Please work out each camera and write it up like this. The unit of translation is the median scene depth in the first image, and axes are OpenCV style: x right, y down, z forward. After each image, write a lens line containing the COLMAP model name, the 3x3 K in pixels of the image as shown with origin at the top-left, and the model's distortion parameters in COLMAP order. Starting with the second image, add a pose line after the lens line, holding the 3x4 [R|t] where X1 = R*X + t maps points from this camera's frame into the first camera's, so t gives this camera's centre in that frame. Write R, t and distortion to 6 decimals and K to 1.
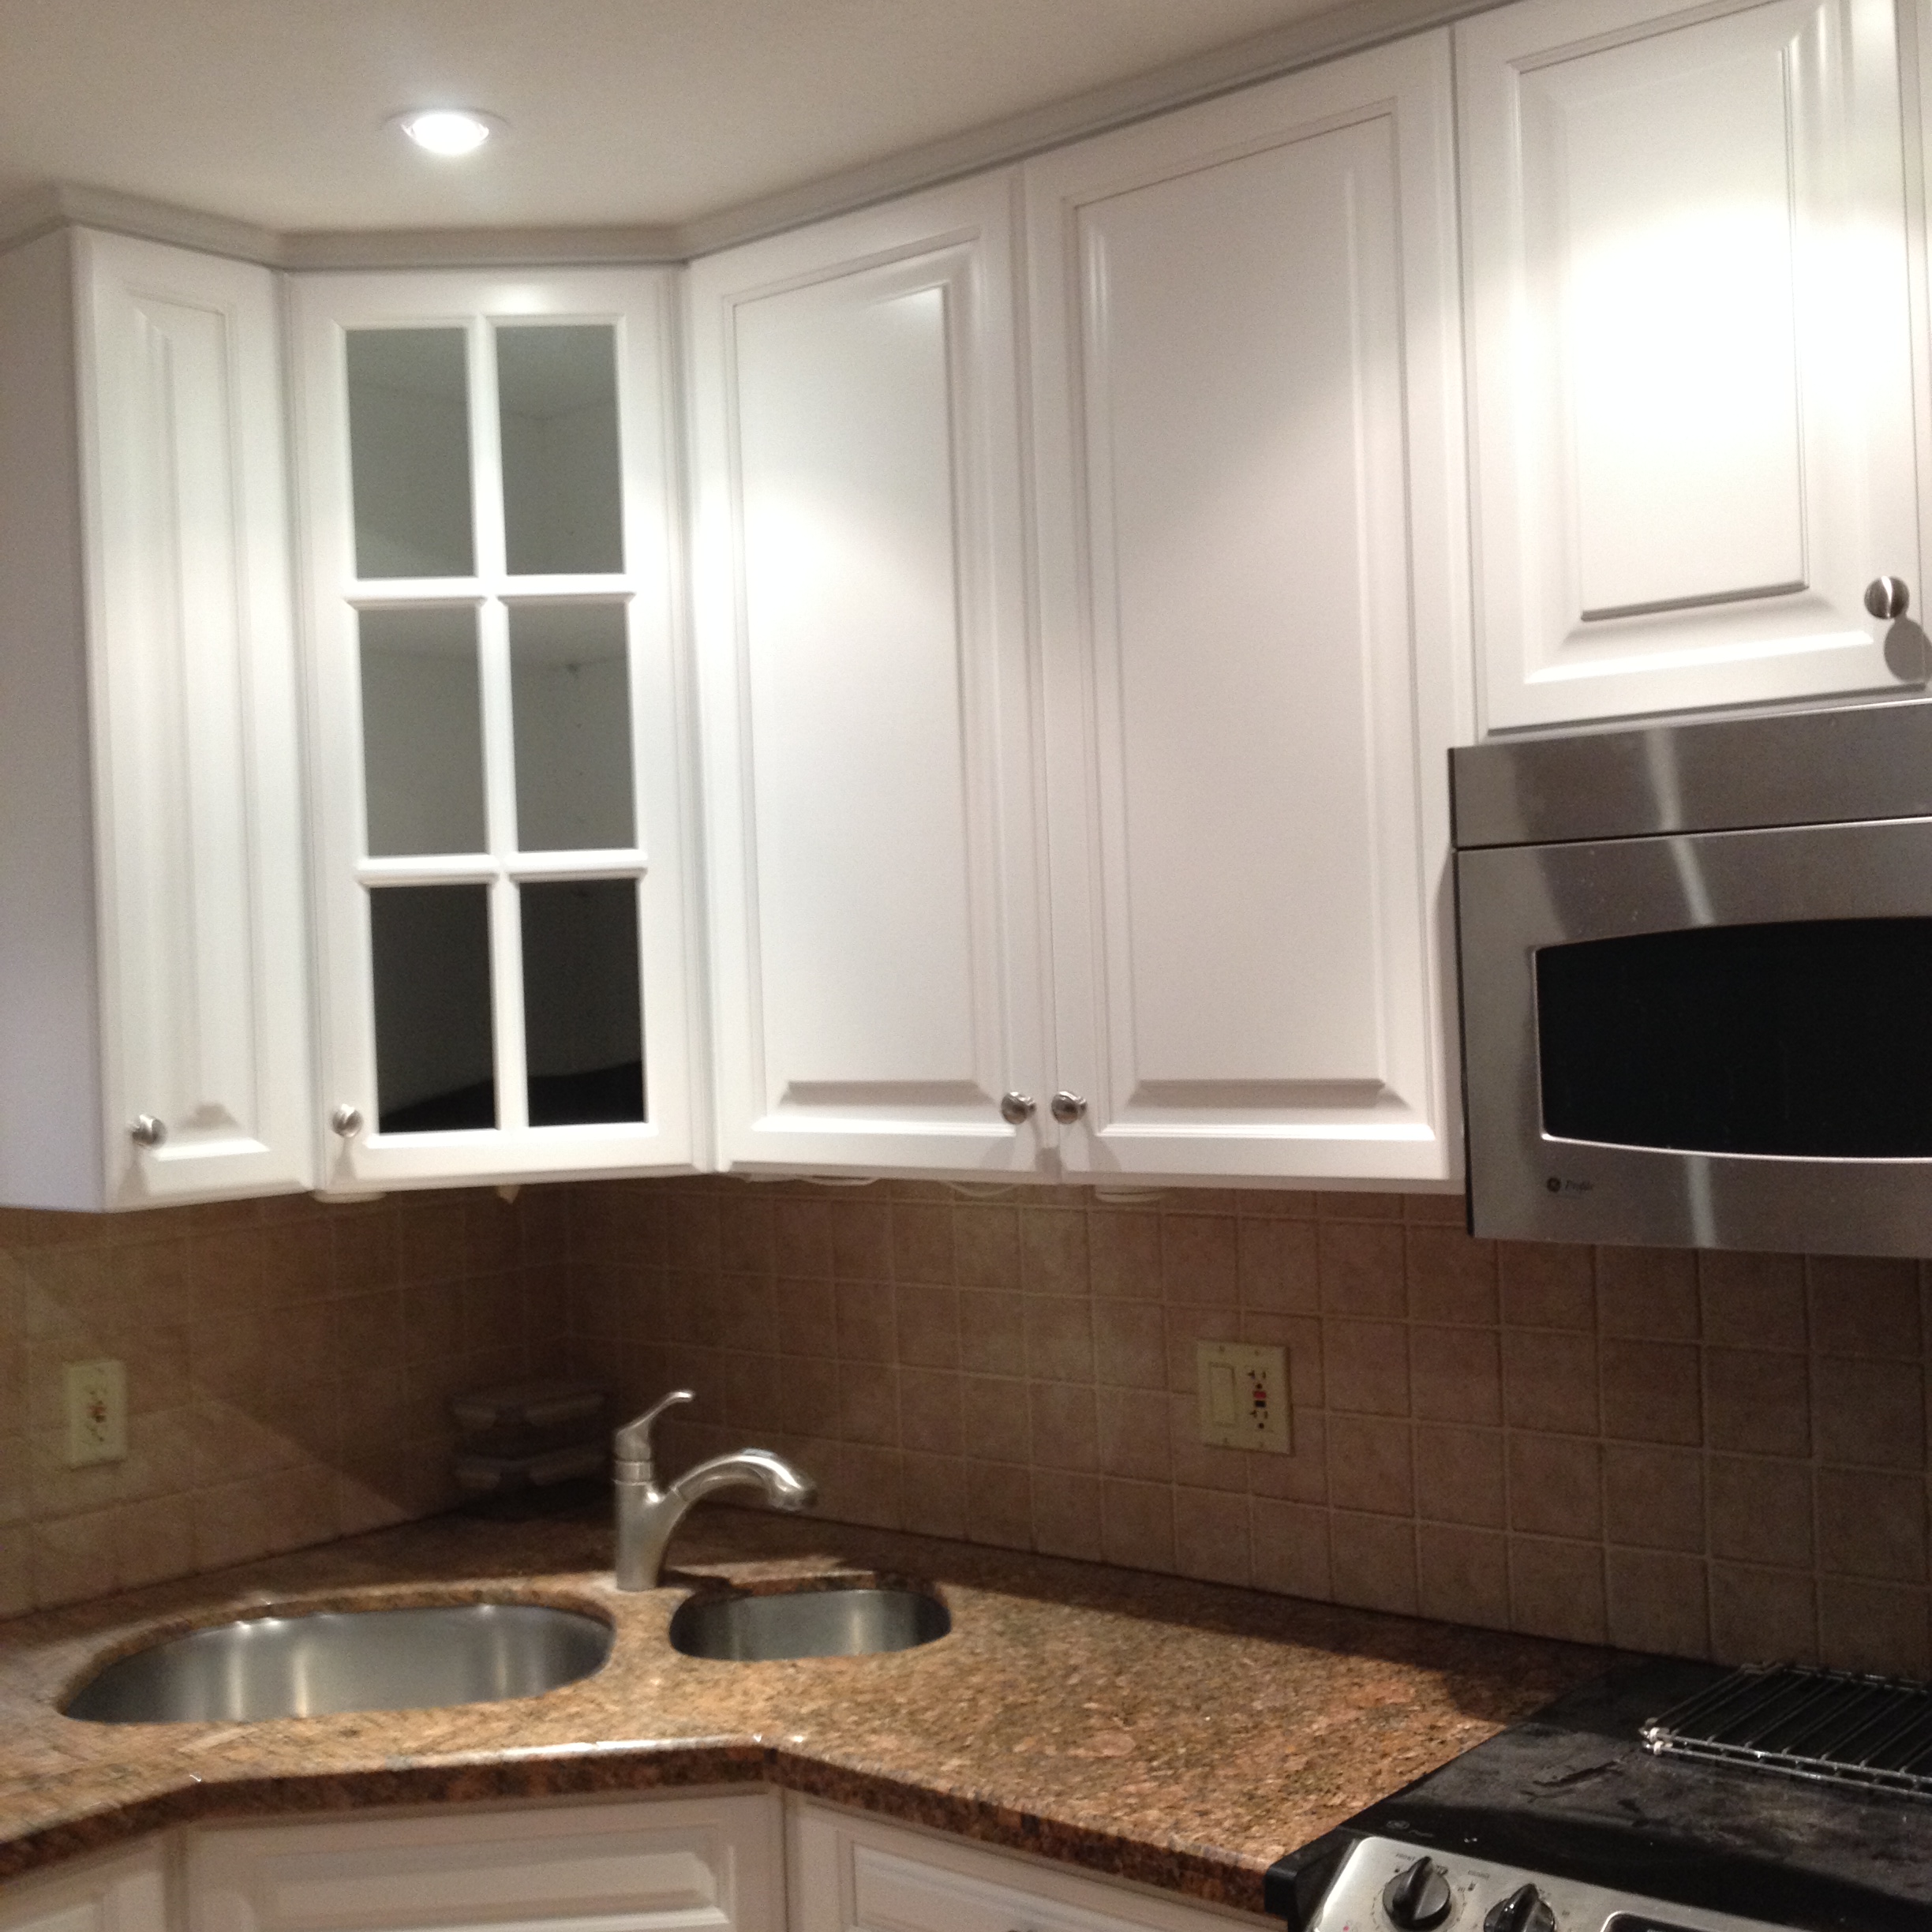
lens RADIAL K [[2425.3, 0, 963.9], [0, 2425.3, 956.9], [0, 0, 1]] dist [0.058230, 0.000000]
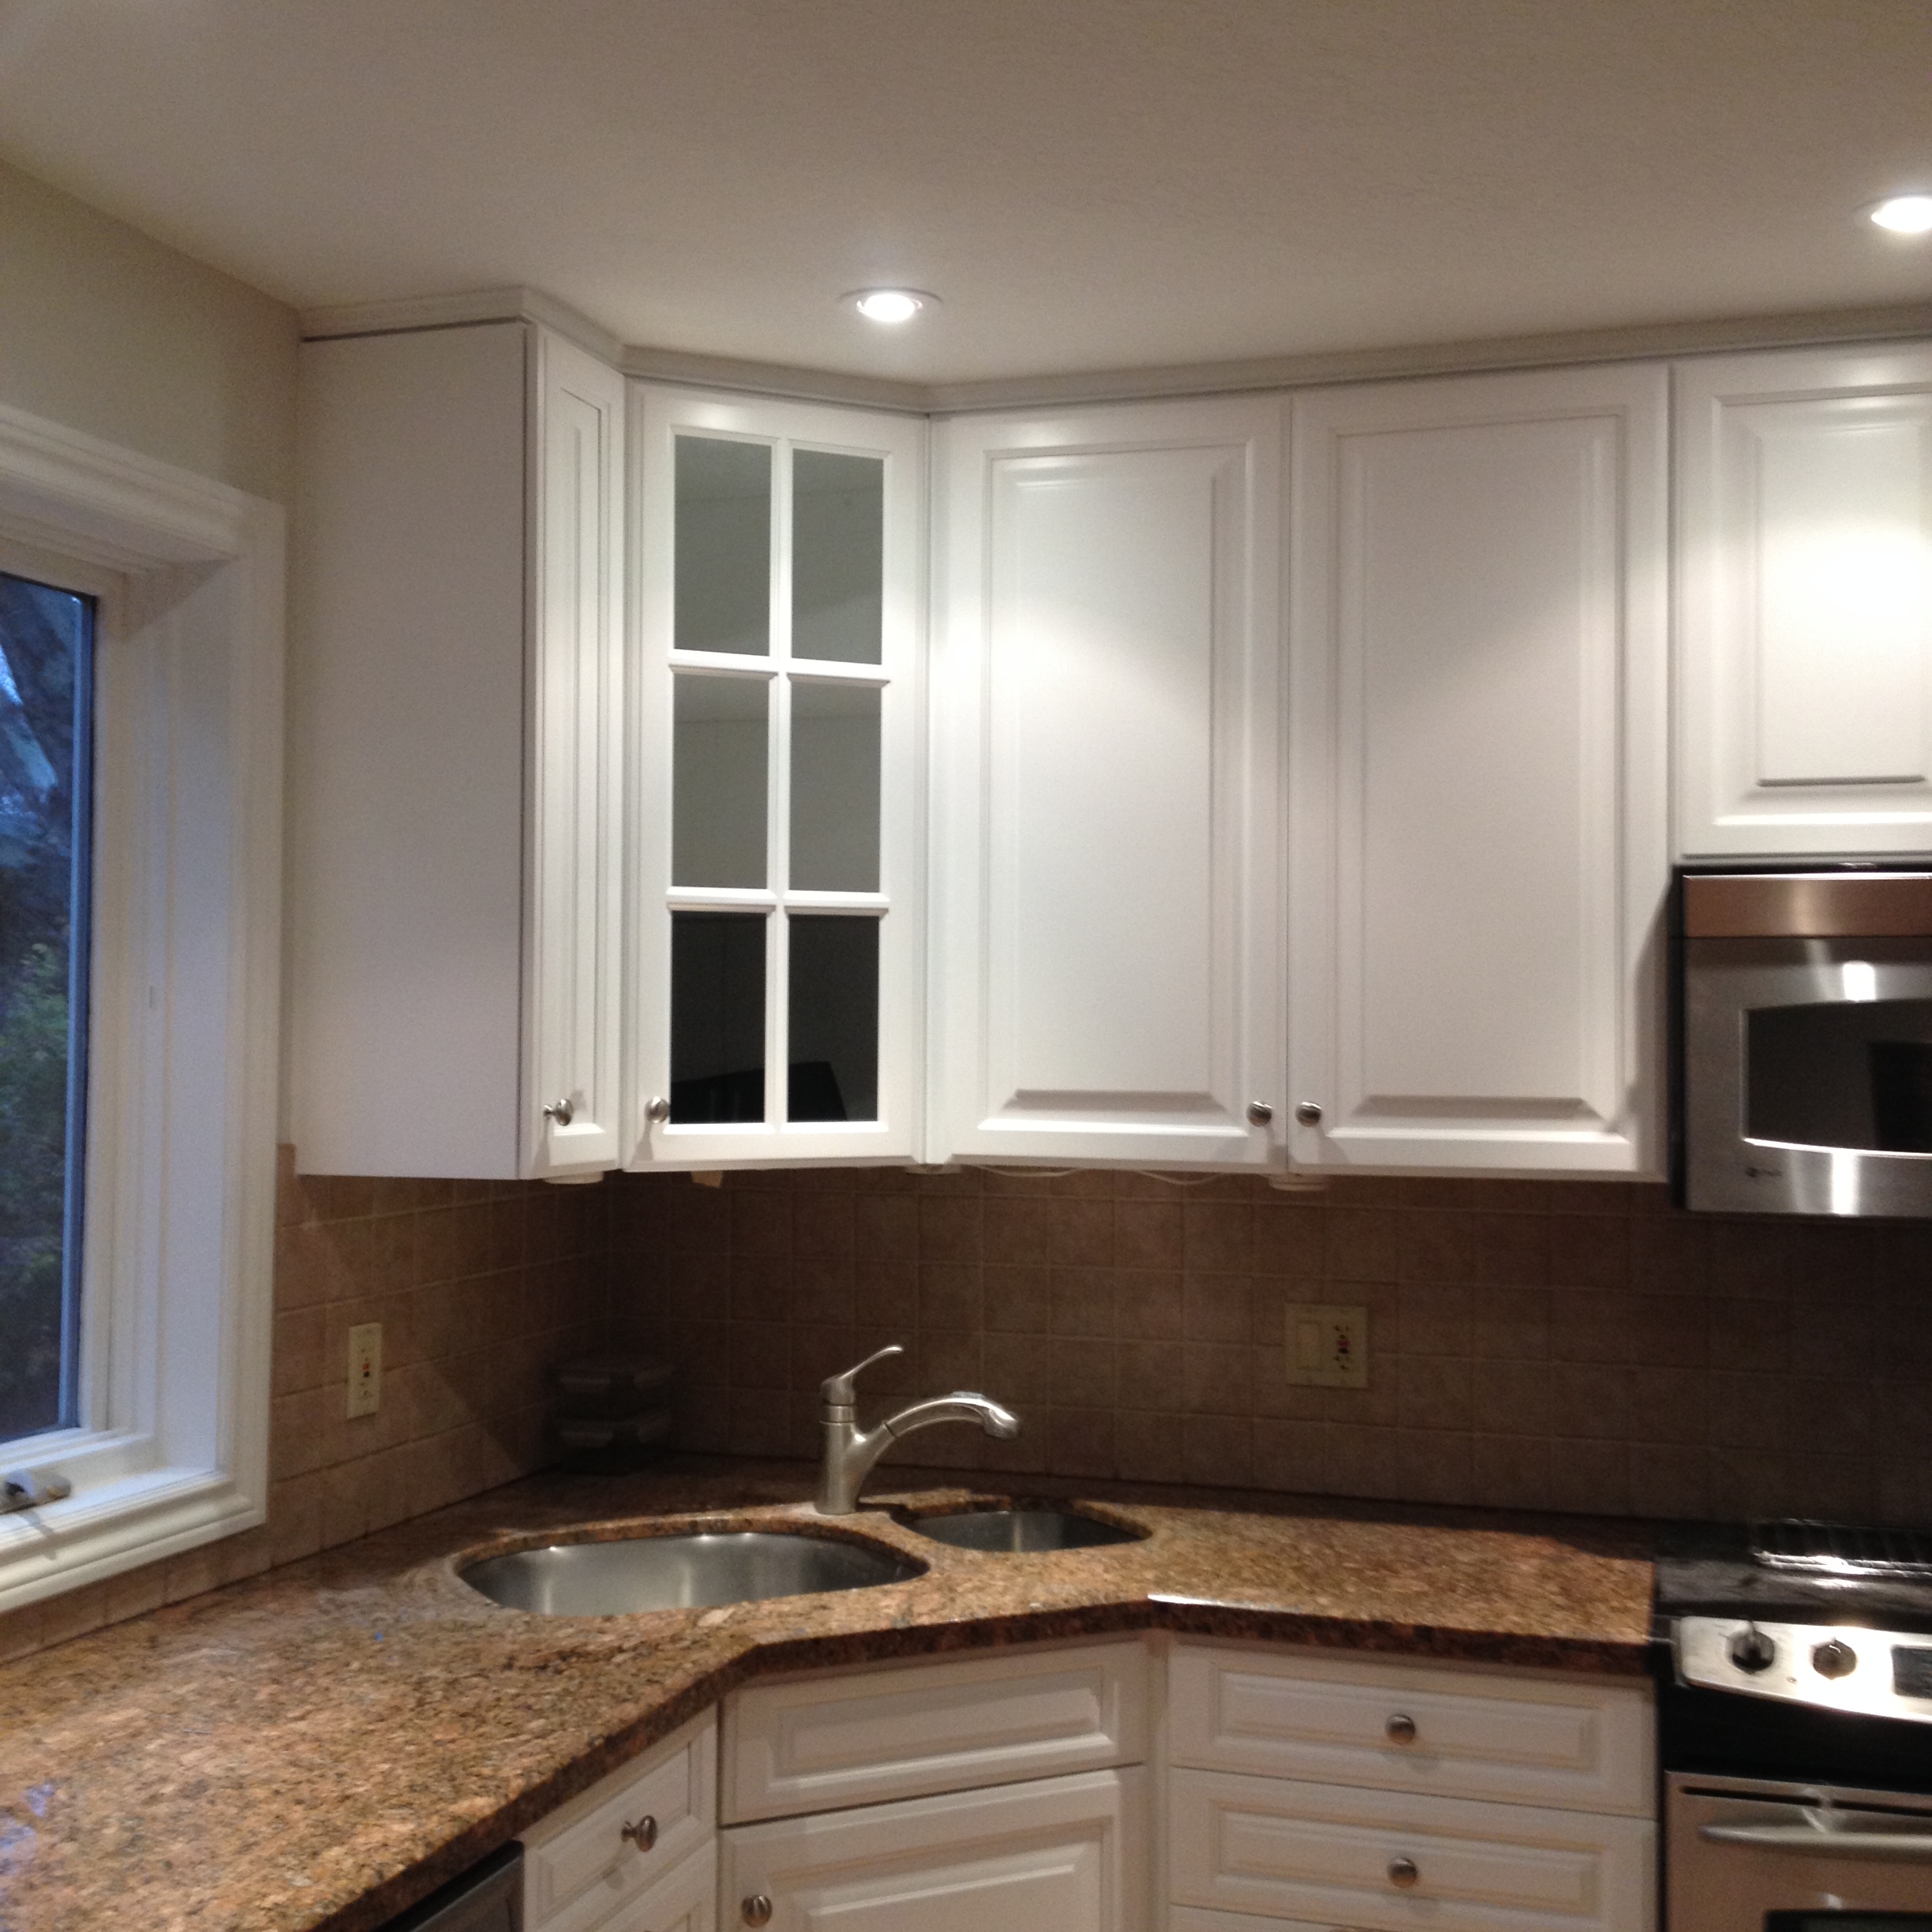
lens RADIAL K [[2425.3, 0, 948.0], [0, 2425.3, 953.1], [0, 0, 1]] dist [0.058230, 0.000000]
pose [[0.925635, 0.056480, 0.374180, -0.556764], [-0.045316, 0.998228, -0.038573, 0.030355], [-0.375695, 0.018748, 0.926554, -0.126254]]
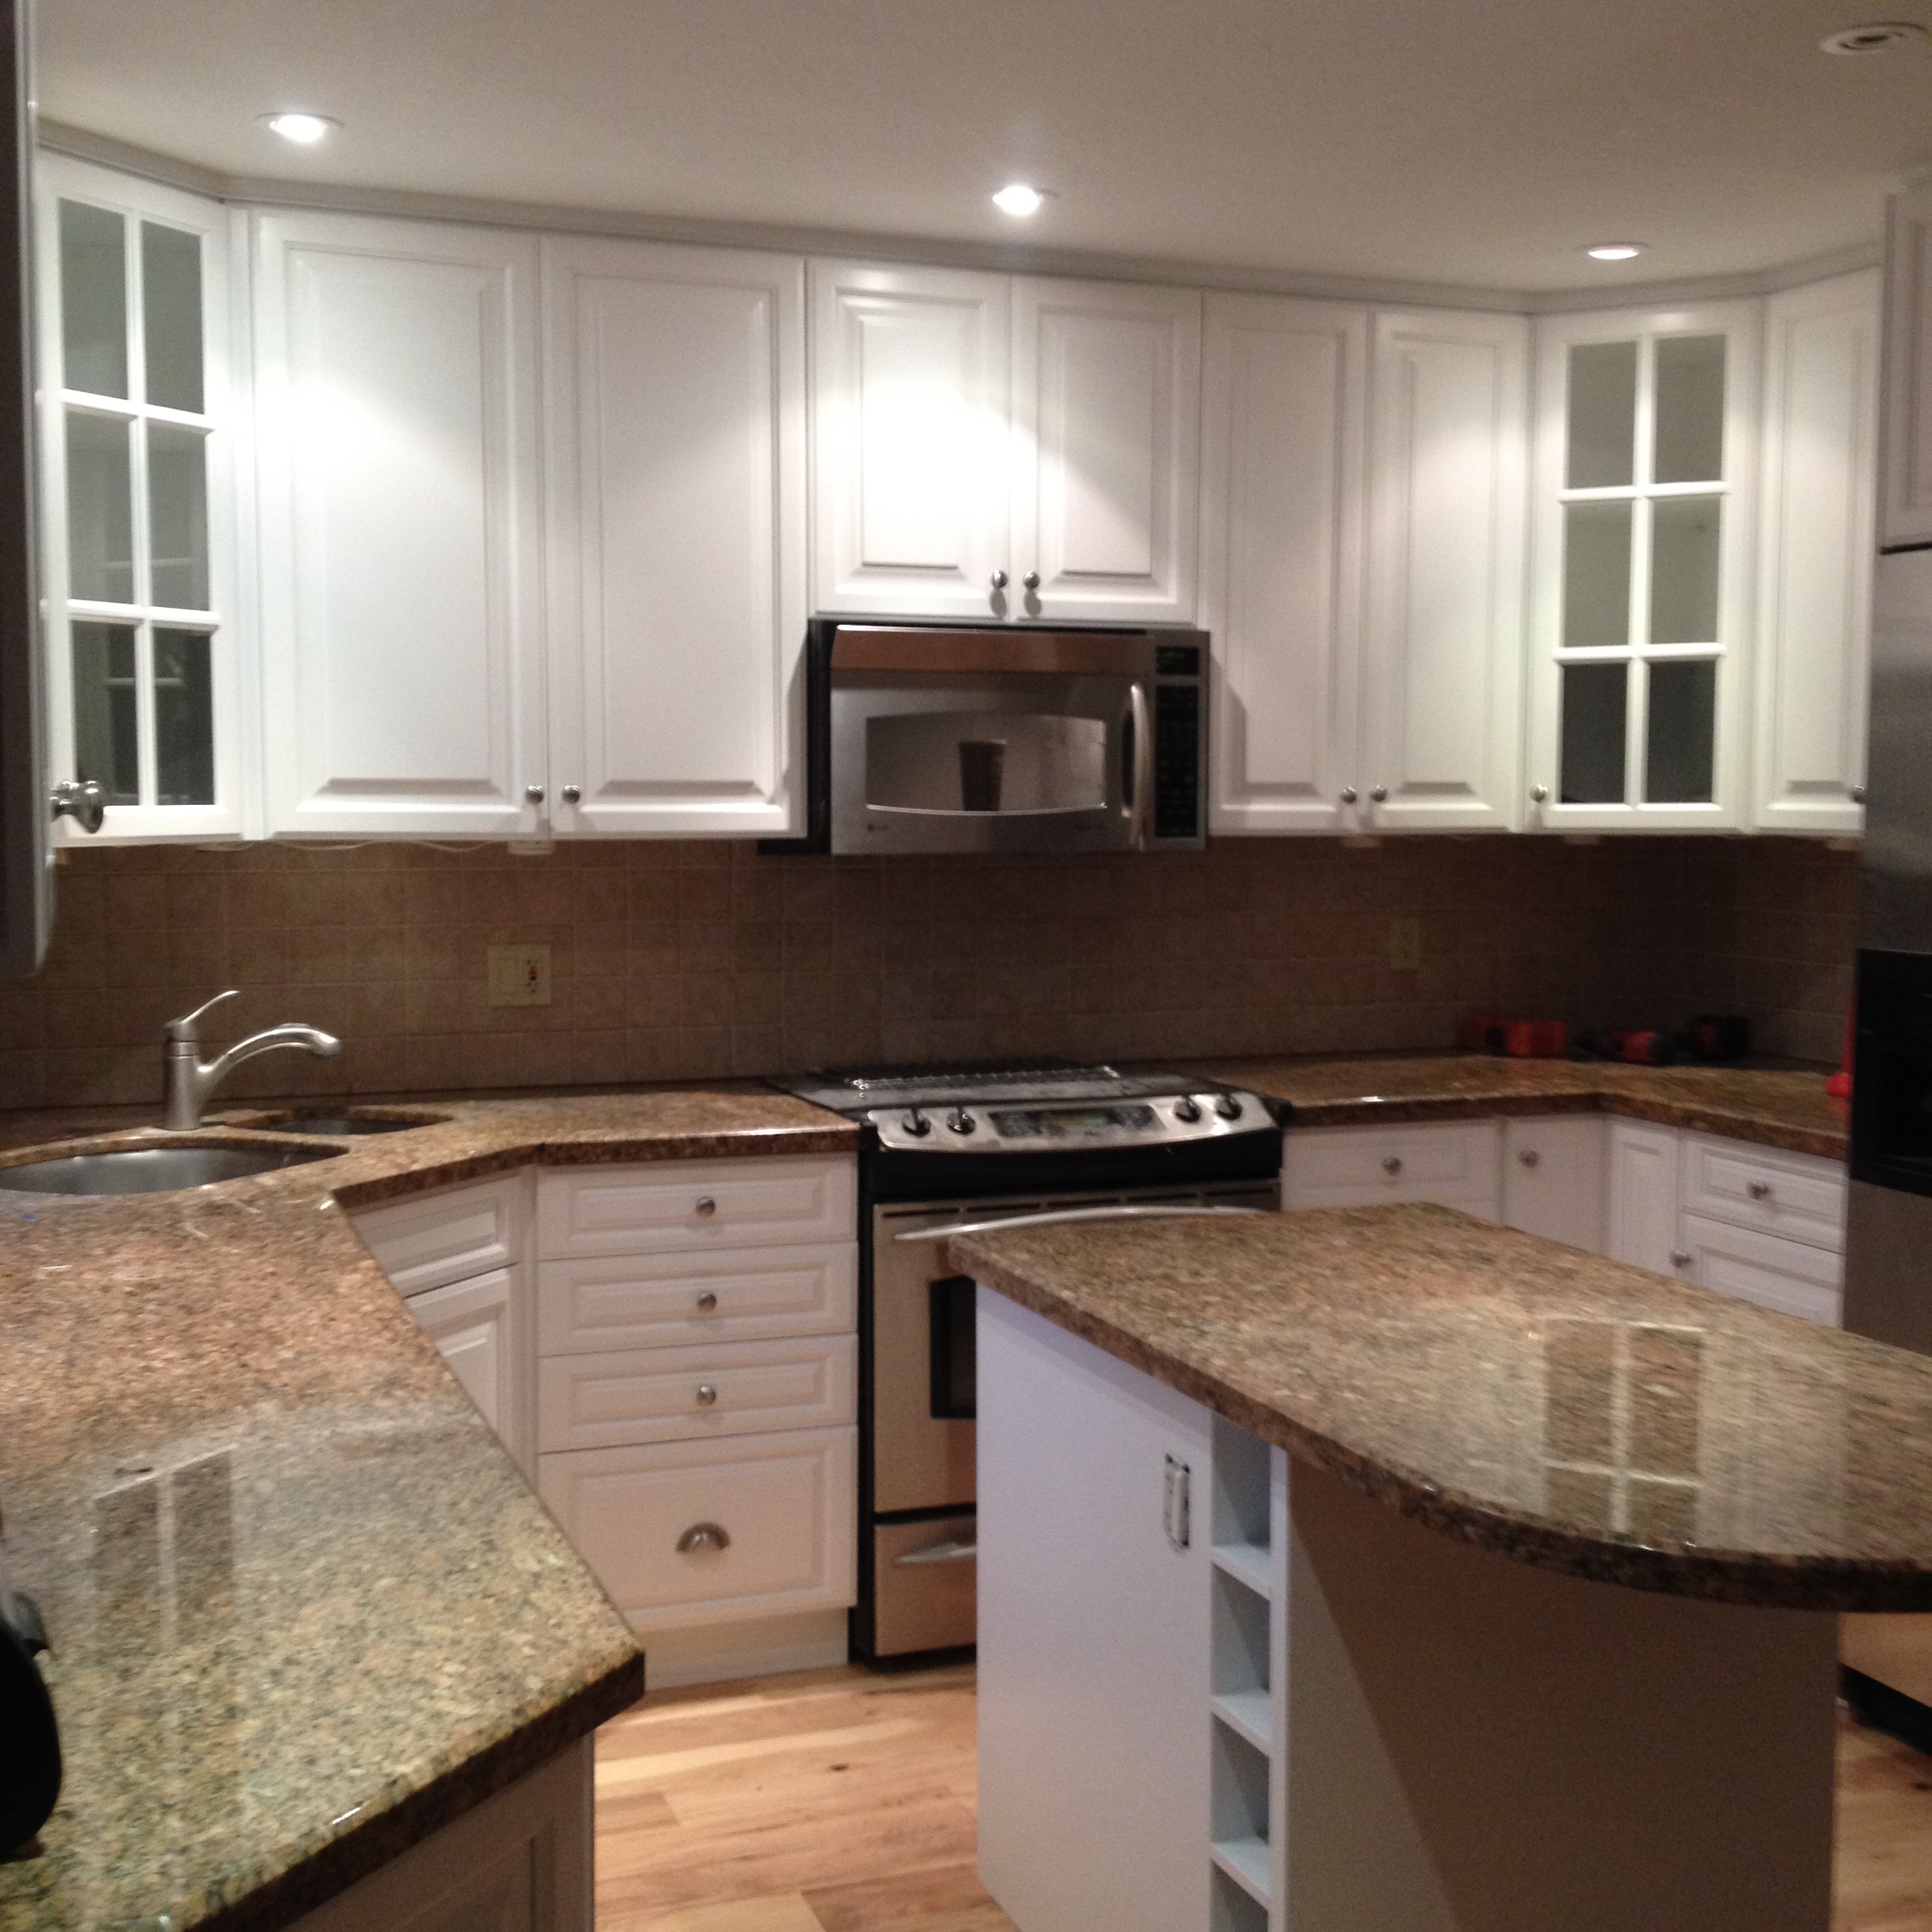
lens RADIAL K [[2425.3, 0, 1002.1], [0, 2425.3, 986.3], [0, 0, 1]] dist [0.058230, 0.000000]
pose [[0.478983, -0.032894, 0.877208, -1.191950], [-0.028062, 0.998213, 0.052754, 0.086896], [-0.877376, -0.049884, 0.477204, -0.107358]]
